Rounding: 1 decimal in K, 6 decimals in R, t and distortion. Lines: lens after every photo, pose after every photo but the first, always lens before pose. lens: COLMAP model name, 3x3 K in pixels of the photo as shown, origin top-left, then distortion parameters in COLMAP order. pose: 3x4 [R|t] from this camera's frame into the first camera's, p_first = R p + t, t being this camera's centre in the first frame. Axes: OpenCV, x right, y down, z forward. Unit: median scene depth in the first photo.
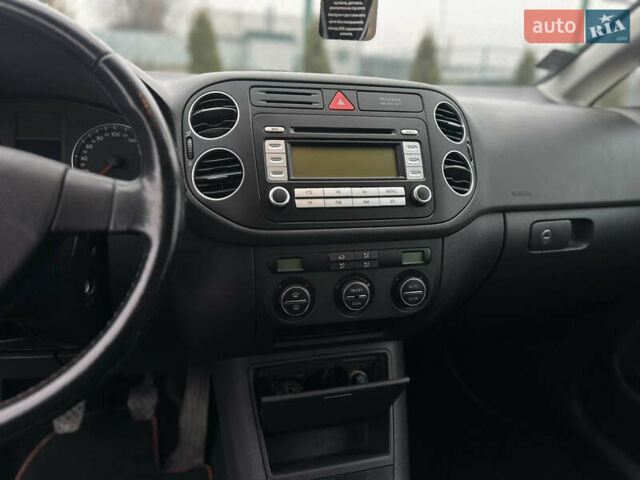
lens RADIAL K [[456.9, 0, 322.5], [0, 456.9, 243.1], [0, 0, 1]] dist [0.057078, -0.084017]
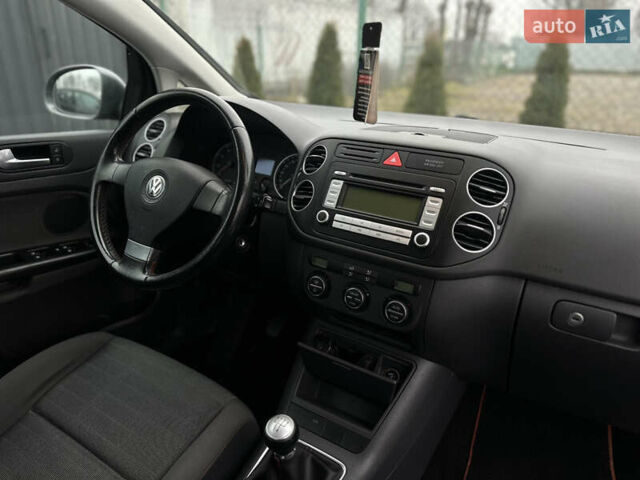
lens RADIAL K [[456.9, 0, 322.9], [0, 456.9, 243.2], [0, 0, 1]] dist [0.057078, -0.084017]
pose [[0.683468, 0.249936, -0.685860, 0.927803], [-0.256451, 0.961881, 0.094965, -0.153906], [0.683450, 0.110984, 0.721511, -0.086163]]
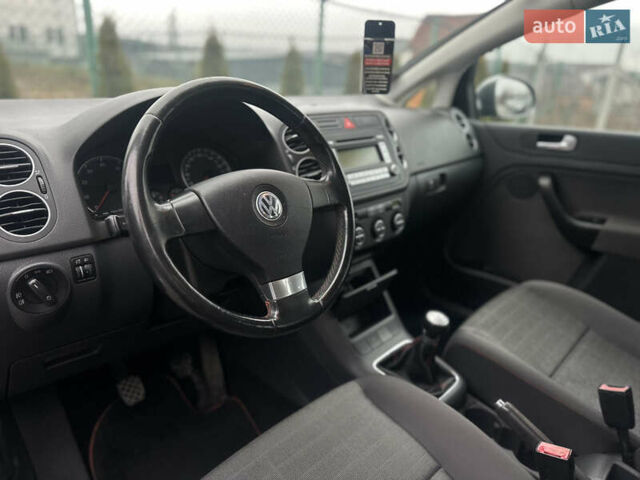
lens RADIAL K [[456.9, 0, 319.4], [0, 456.9, 241.2], [0, 0, 1]] dist [0.057078, -0.084017]
pose [[0.857183, -0.194331, 0.476940, -1.035862], [0.180083, 0.980716, 0.075942, -0.019388], [-0.482501, 0.020793, 0.875649, -0.501518]]
